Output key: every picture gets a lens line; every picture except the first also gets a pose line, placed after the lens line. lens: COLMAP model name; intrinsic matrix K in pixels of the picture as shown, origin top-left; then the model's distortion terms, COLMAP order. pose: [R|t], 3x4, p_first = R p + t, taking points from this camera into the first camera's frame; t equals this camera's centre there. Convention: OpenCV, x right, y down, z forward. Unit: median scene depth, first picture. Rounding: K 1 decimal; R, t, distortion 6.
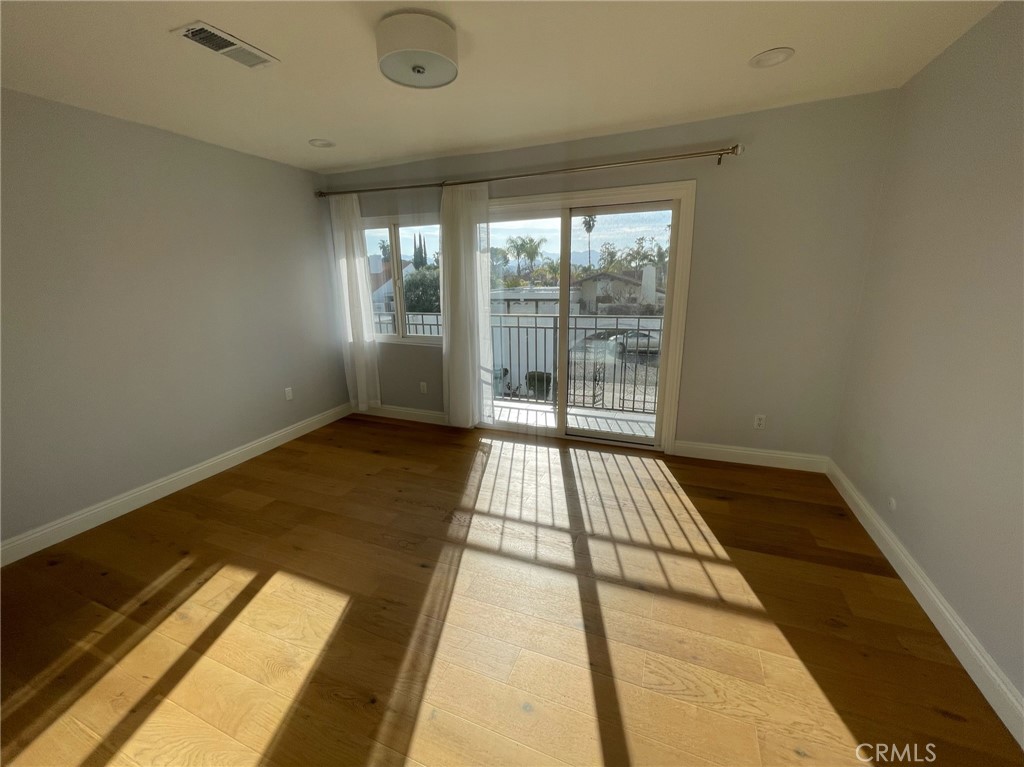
lens RADIAL K [[421.2, 0, 512.0], [0, 421.2, 383.5], [0, 0, 1]] dist [-0.003630, -0.000235]
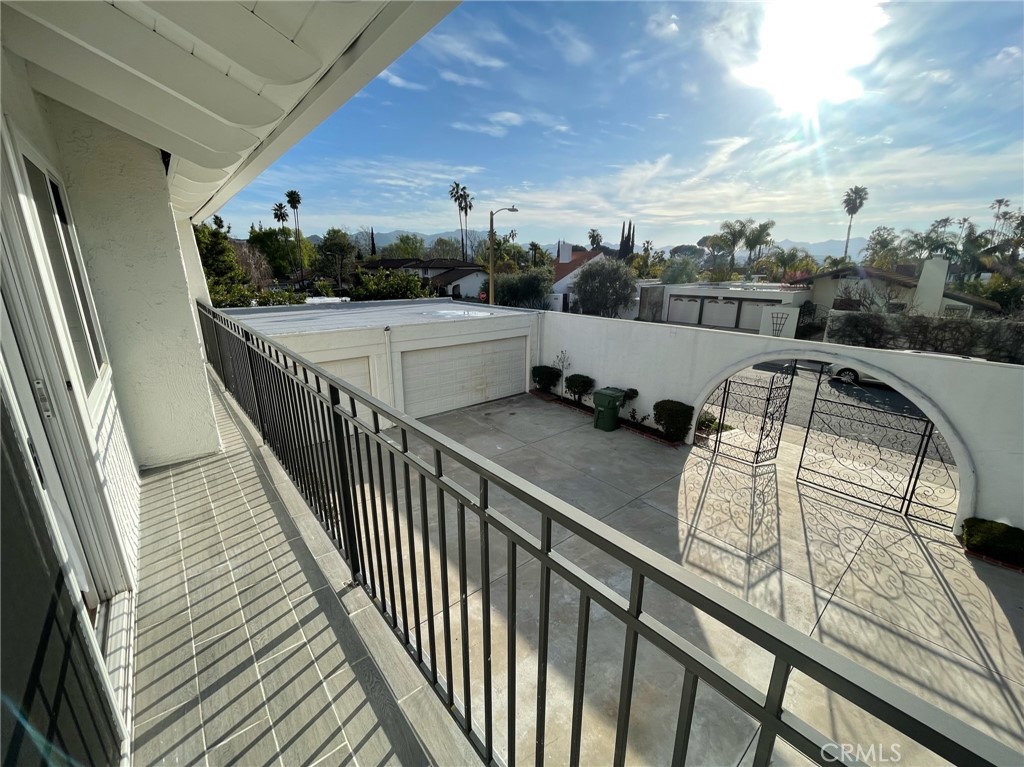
lens RADIAL K [[421.2, 0, 512.0], [0, 421.2, 383.5], [0, 0, 1]] dist [-0.003630, -0.000235]
pose [[0.881221, 0.144382, -0.450115, 0.504660], [-0.134441, 0.989440, 0.054174, -0.227093], [0.453184, 0.012775, 0.891326, 0.842008]]
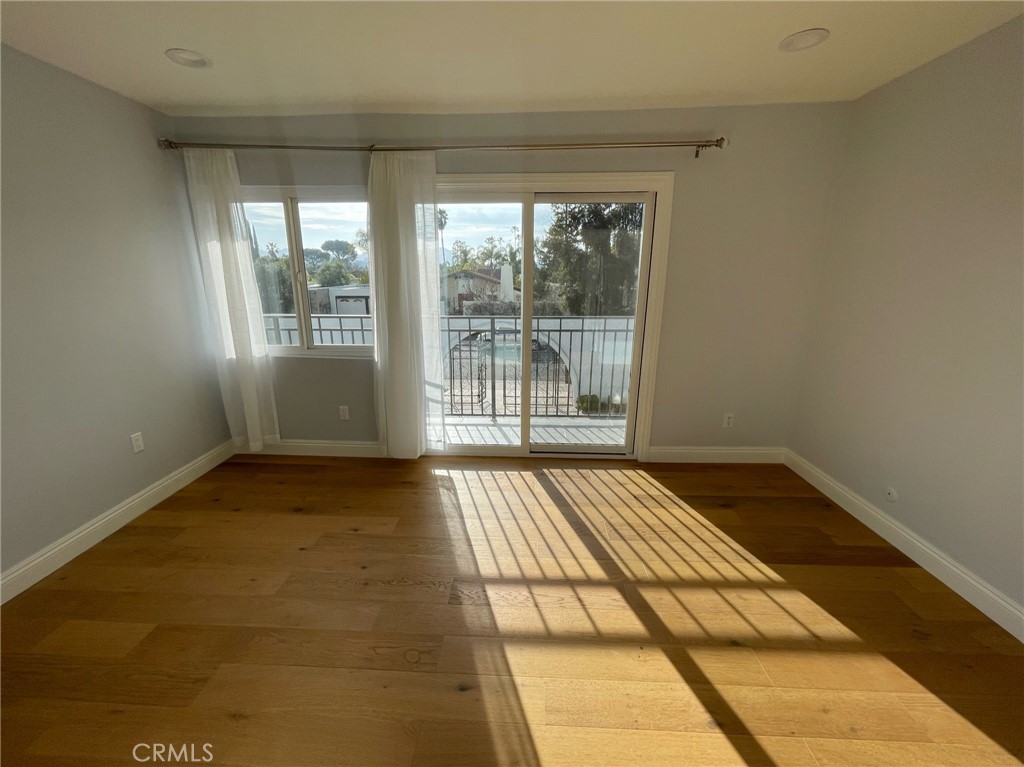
lens RADIAL K [[415.7, 0, 512.0], [0, 415.7, 383.5], [0, 0, 1]] dist [-0.003846, -0.000491]
pose [[0.941507, -0.068193, 0.330023, -0.193748], [0.065213, 0.997669, 0.020105, -0.044565], [-0.330624, 0.002593, 0.943759, 0.199391]]
